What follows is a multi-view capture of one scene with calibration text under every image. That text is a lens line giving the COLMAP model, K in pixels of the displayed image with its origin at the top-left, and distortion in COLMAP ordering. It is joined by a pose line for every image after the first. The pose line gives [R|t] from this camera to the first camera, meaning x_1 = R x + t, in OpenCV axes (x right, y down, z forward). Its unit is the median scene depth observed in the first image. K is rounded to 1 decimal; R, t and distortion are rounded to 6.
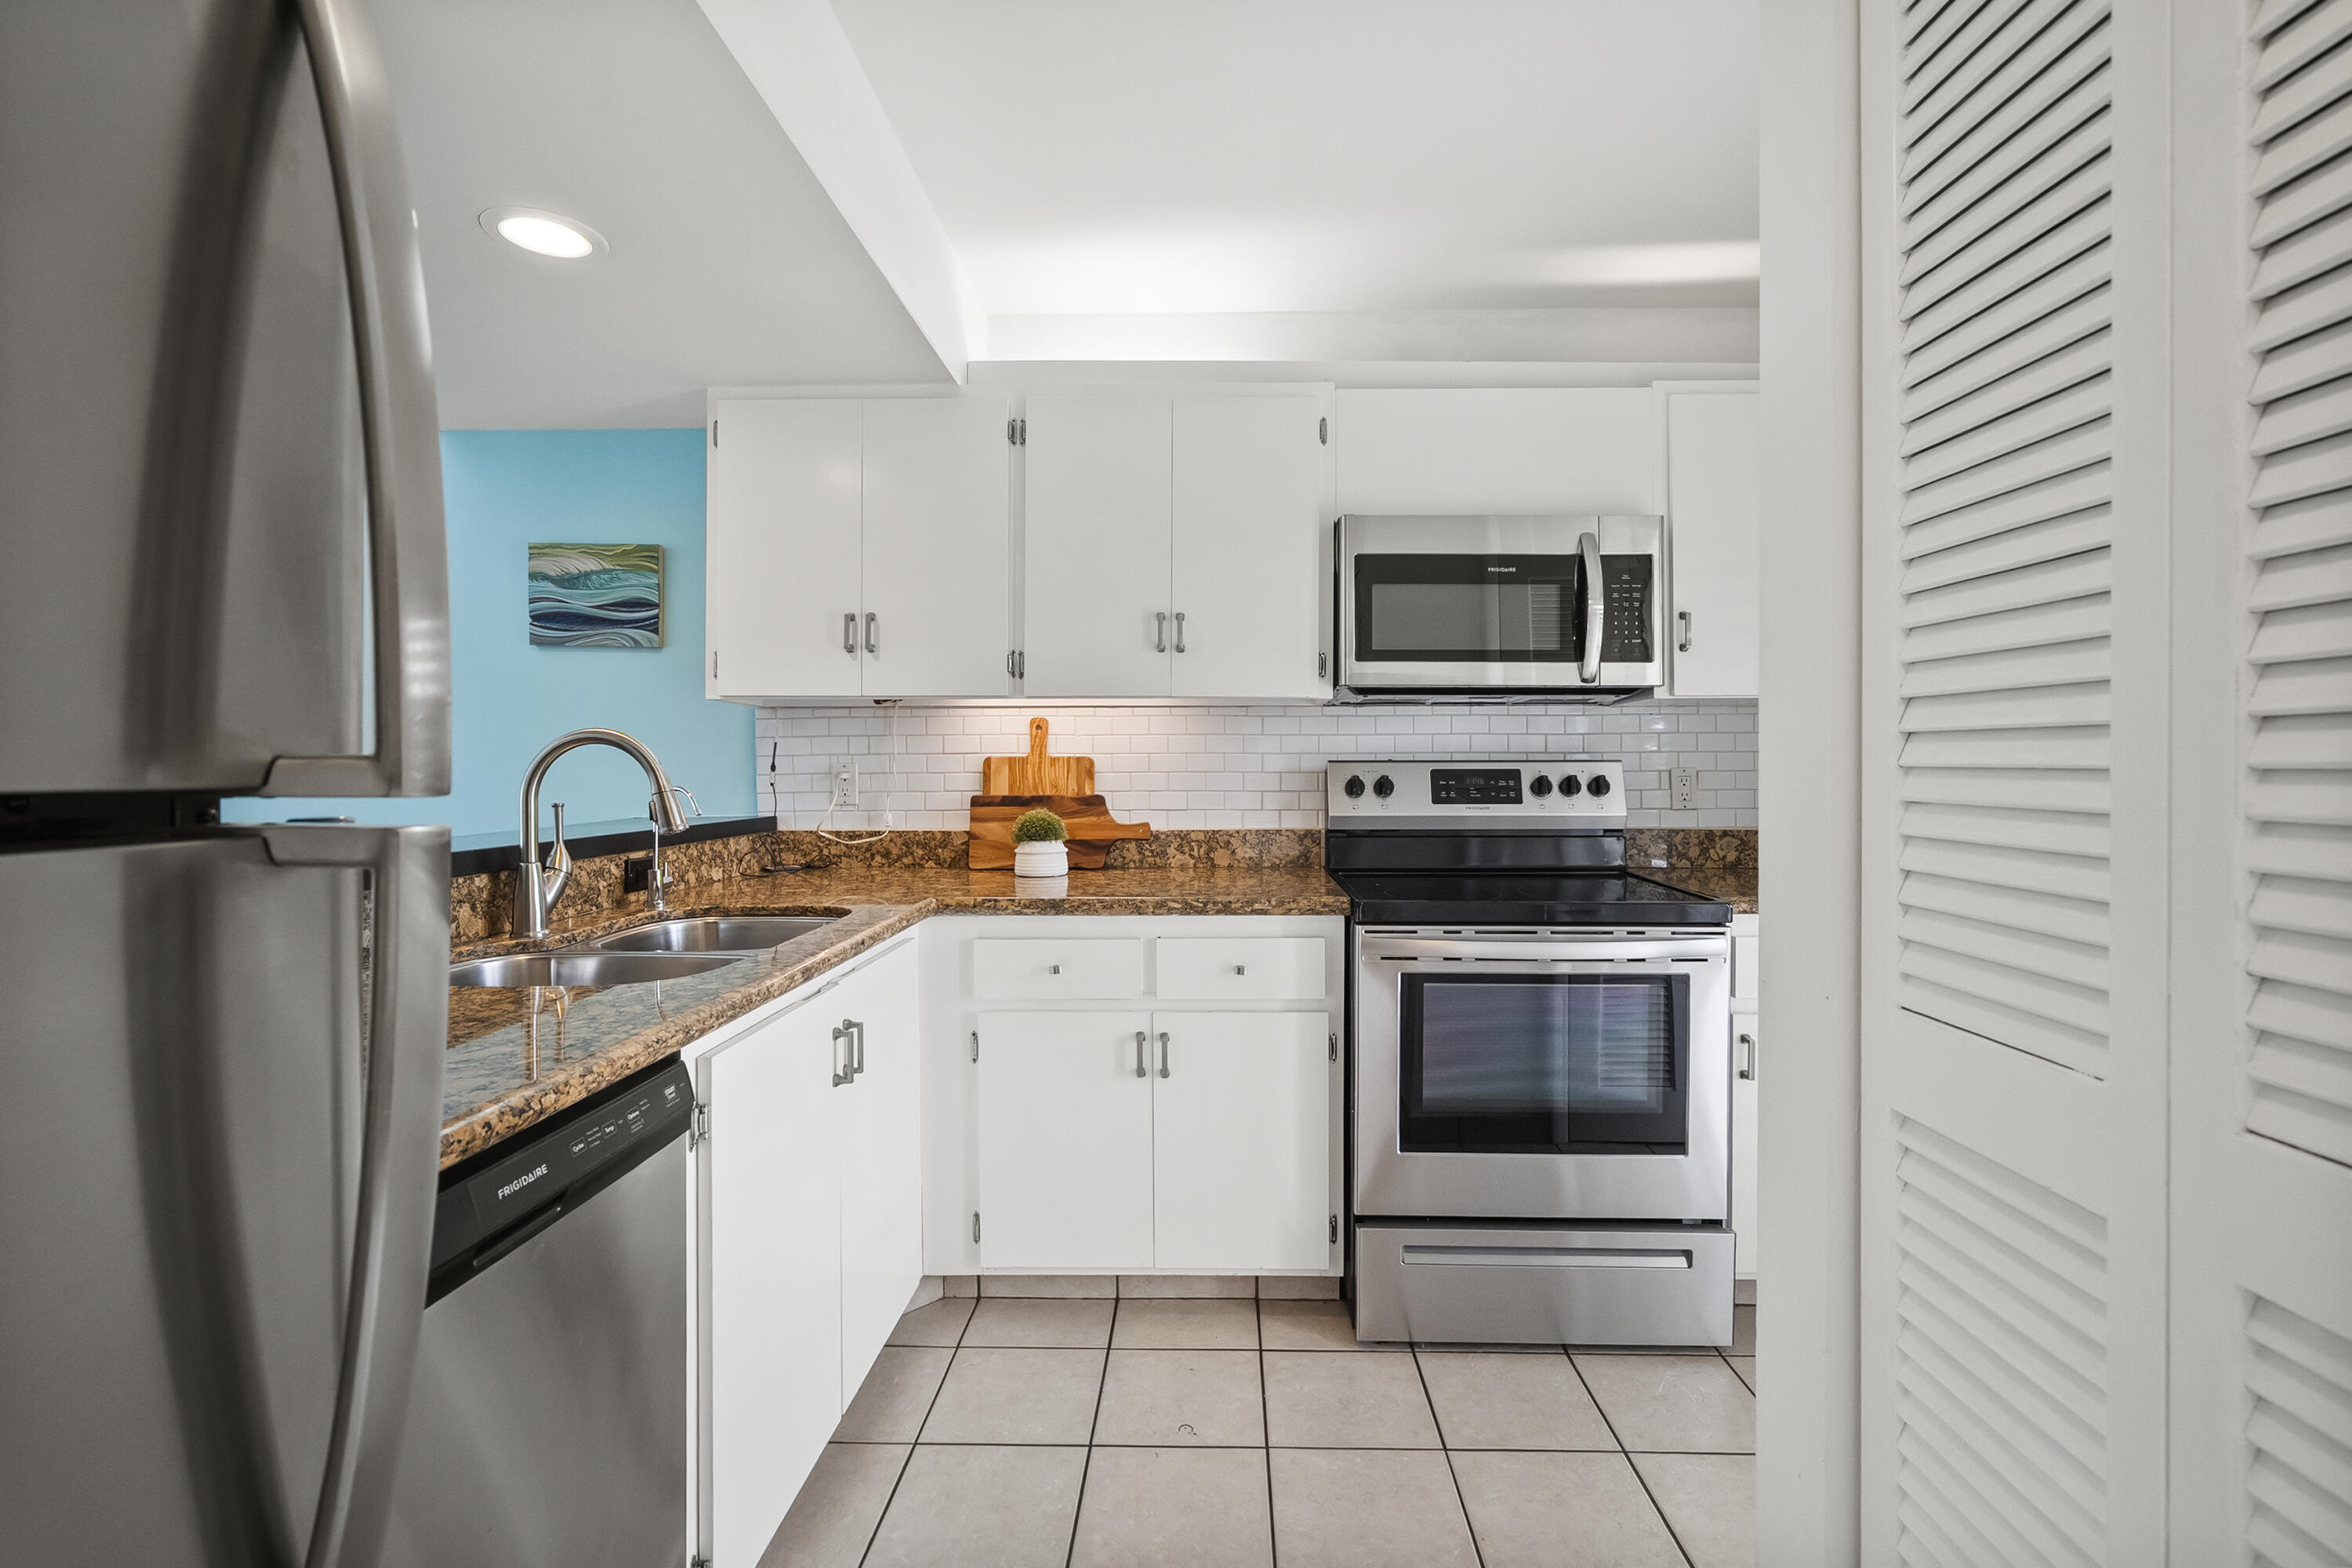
lens RADIAL K [[1075.5, 0, 1183.2], [0, 1075.5, 772.2], [0, 0, 1]] dist [-0.000667, -0.000302]
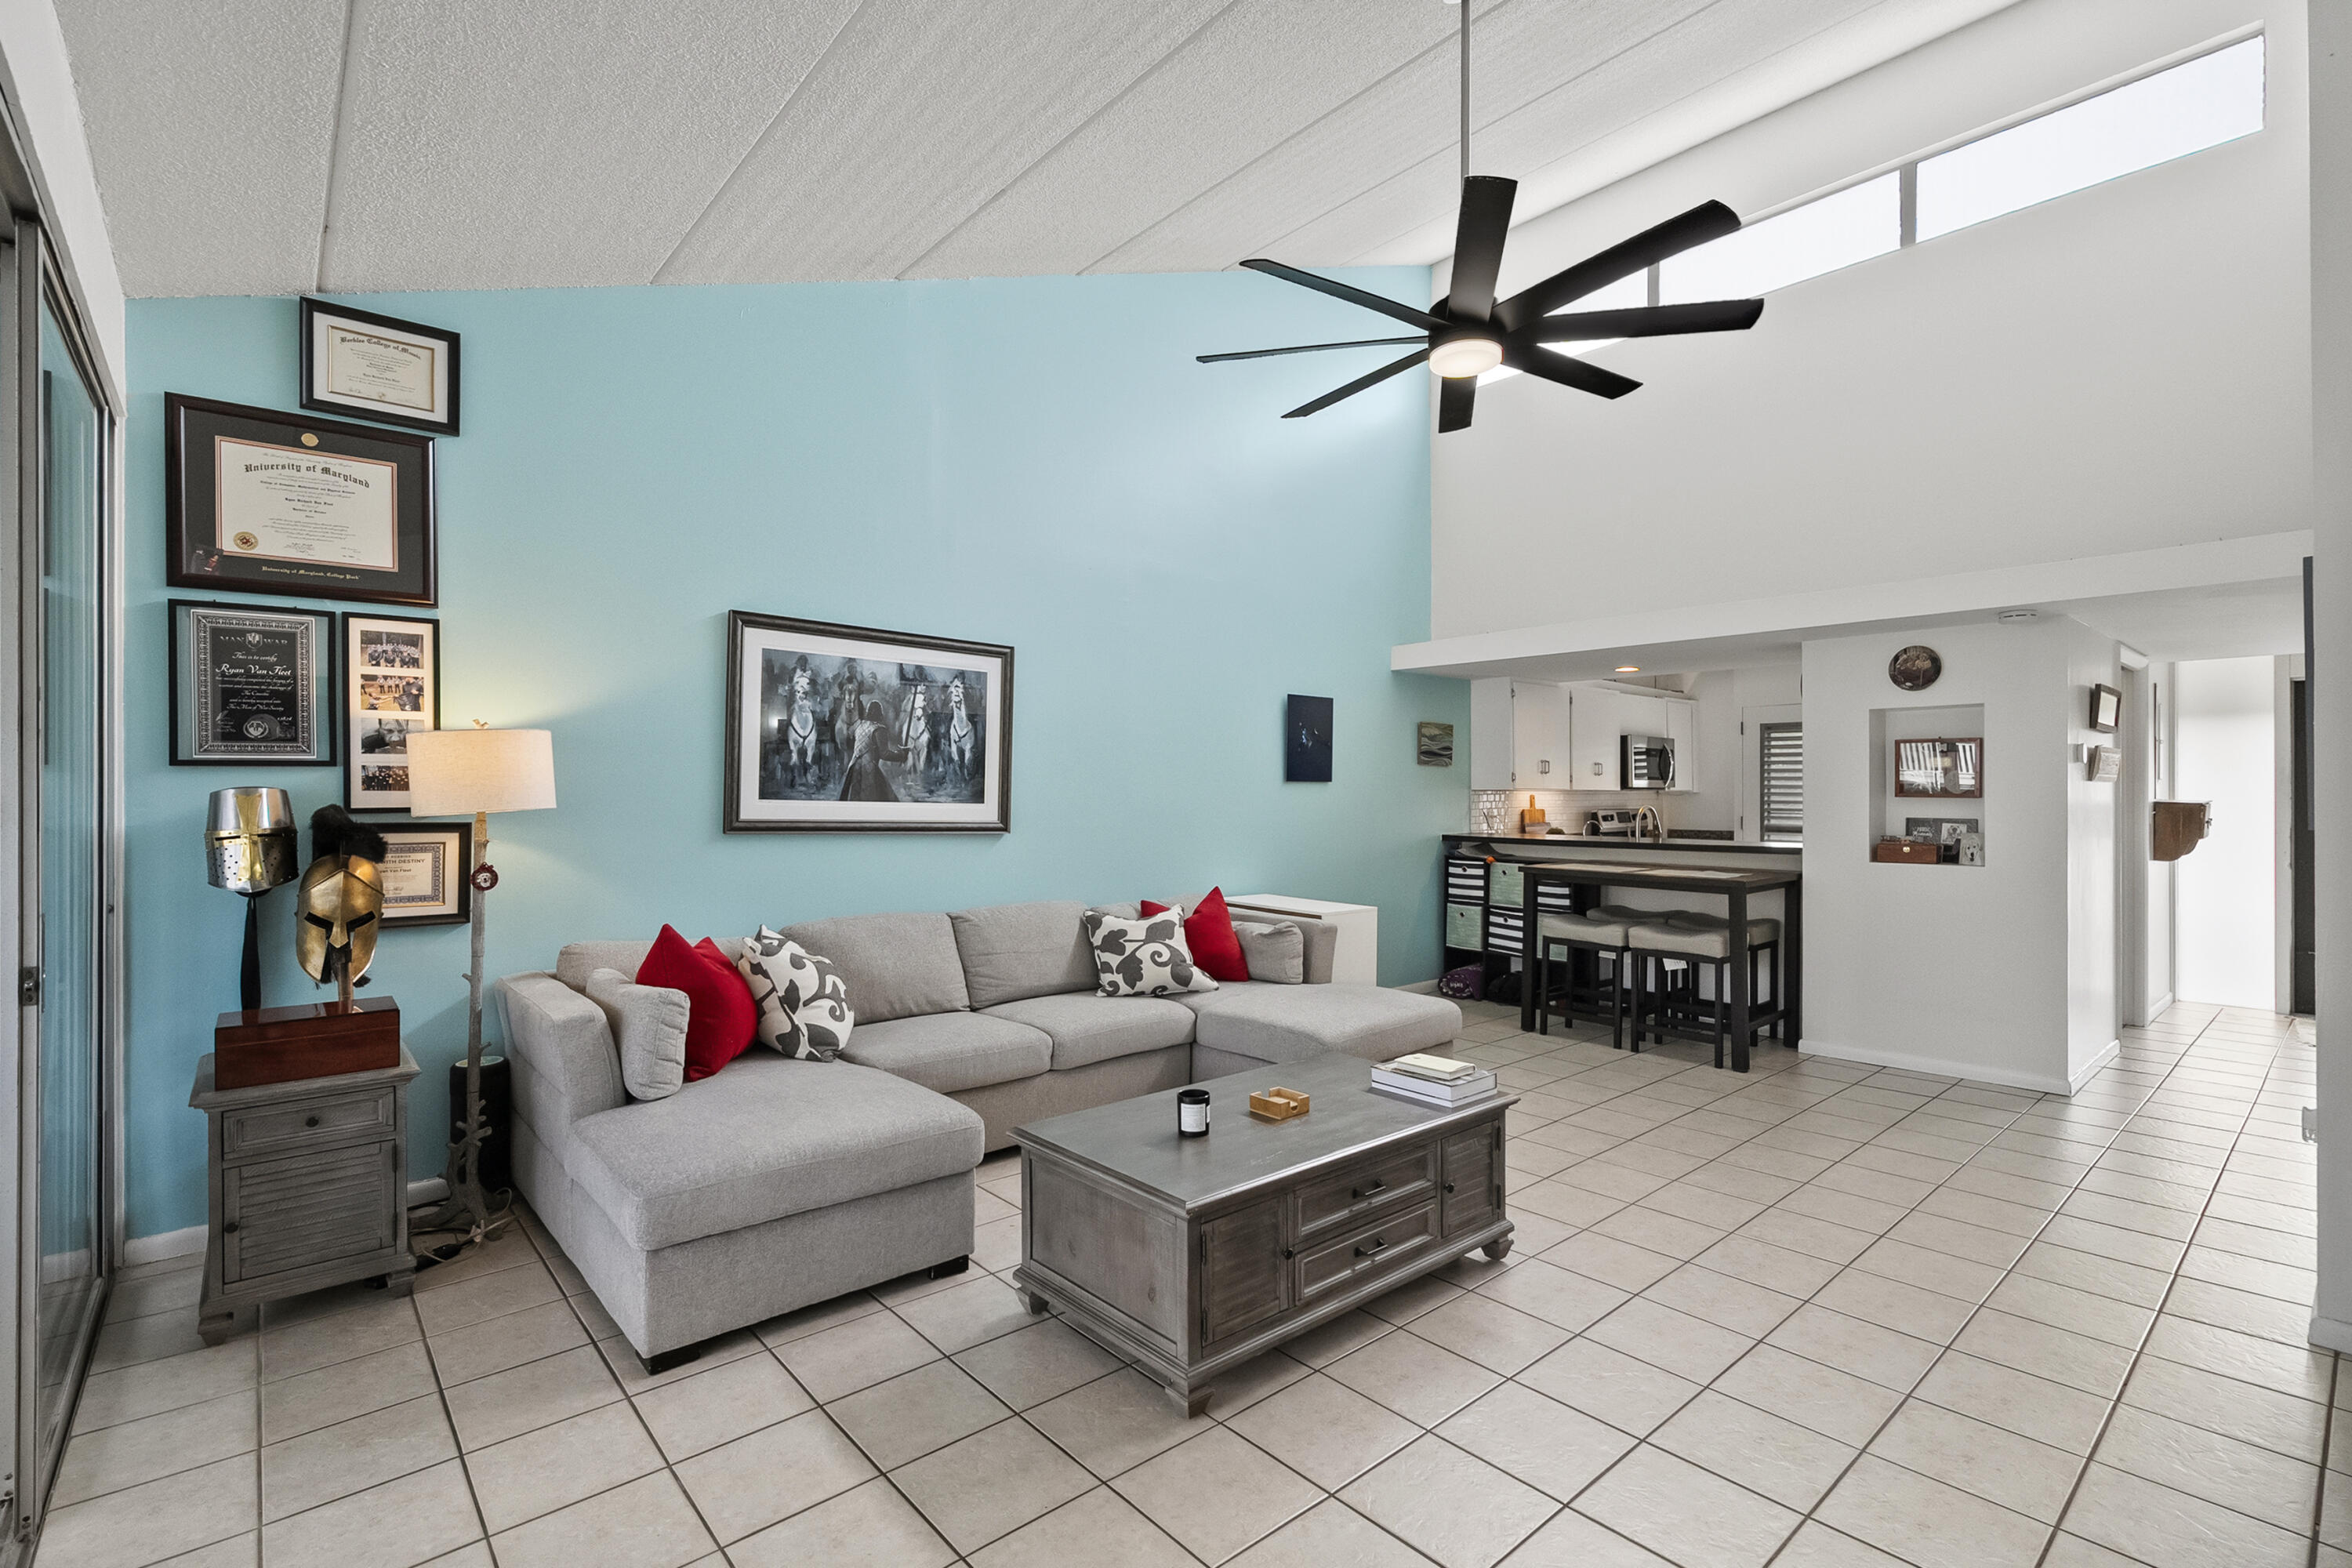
lens RADIAL K [[1075.5, 0, 1185.7], [0, 1075.5, 786.4], [0, 0, 1]] dist [-0.000667, -0.000302]
pose [[0.729032, 0.009145, 0.684419, -2.642172], [0.007193, 0.999753, -0.021020, -0.021501], [-0.684442, 0.020247, 0.728786, -0.390836]]
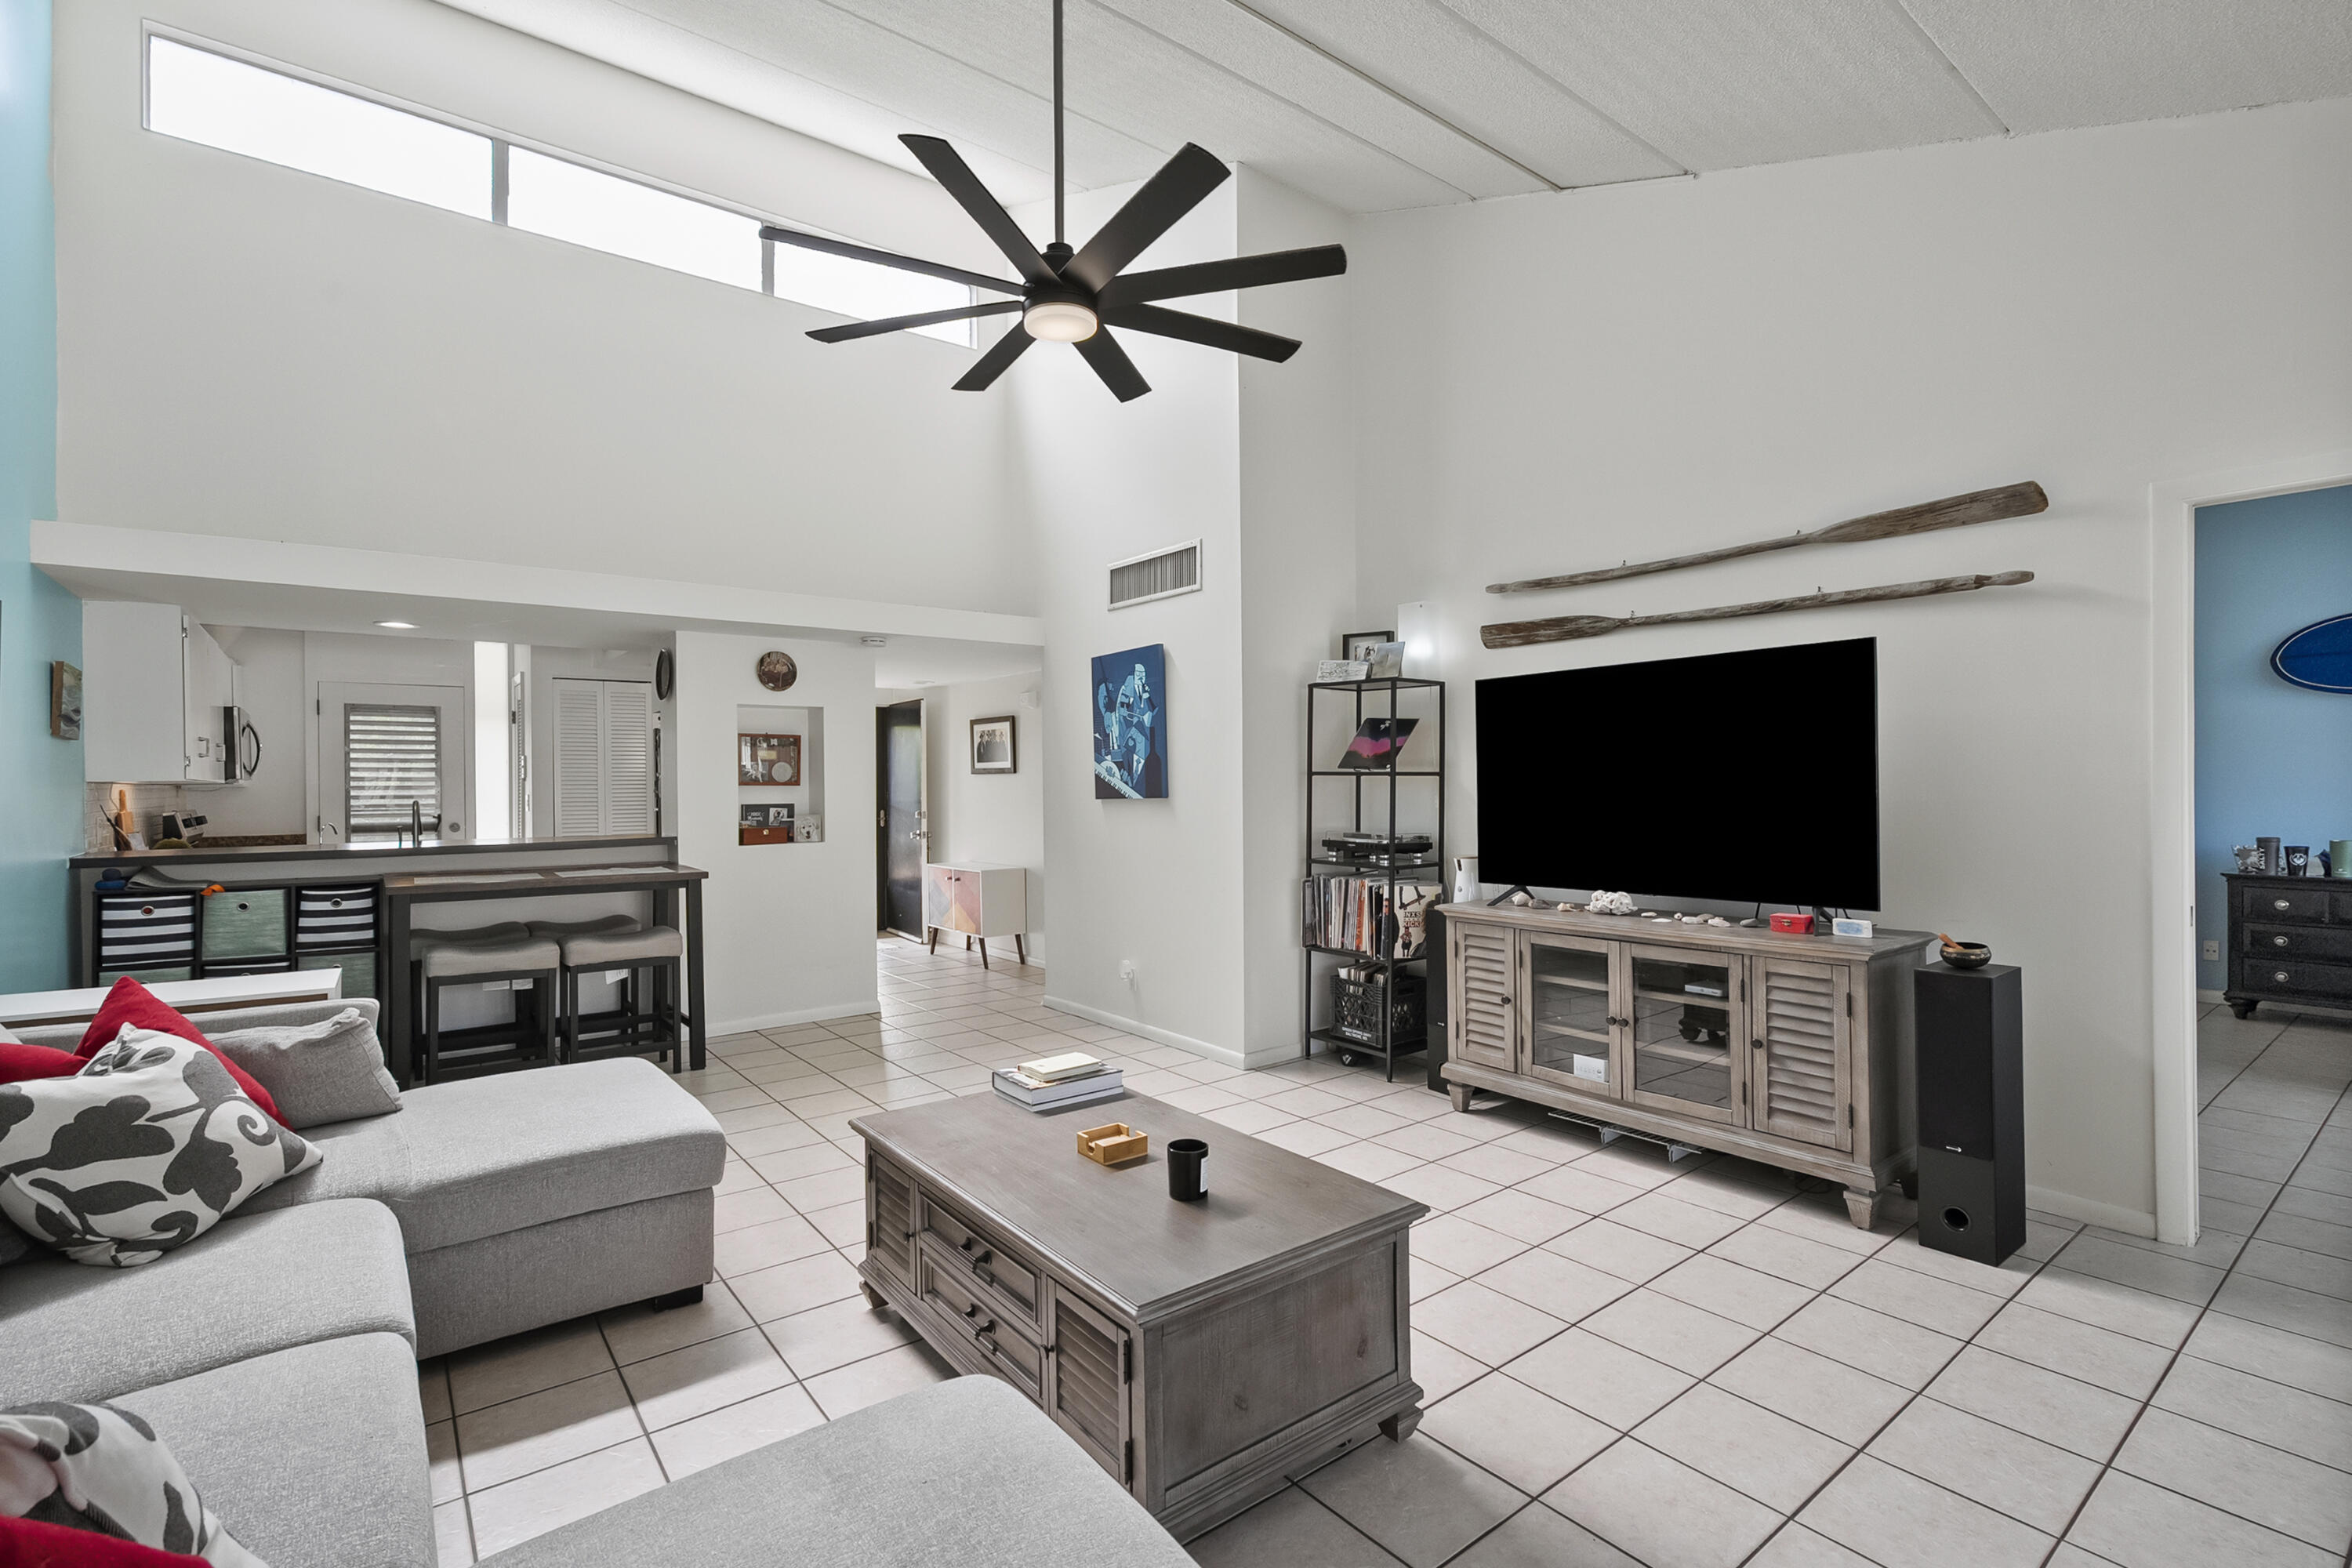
lens RADIAL K [[1075.5, 0, 1185.1], [0, 1075.5, 790.4], [0, 0, 1]] dist [-0.000667, -0.000302]
pose [[-0.630638, 0.002866, 0.776072, -2.578772], [0.023637, 0.999600, 0.015517, -0.036935], [-0.775717, 0.028130, -0.630454, 0.803418]]
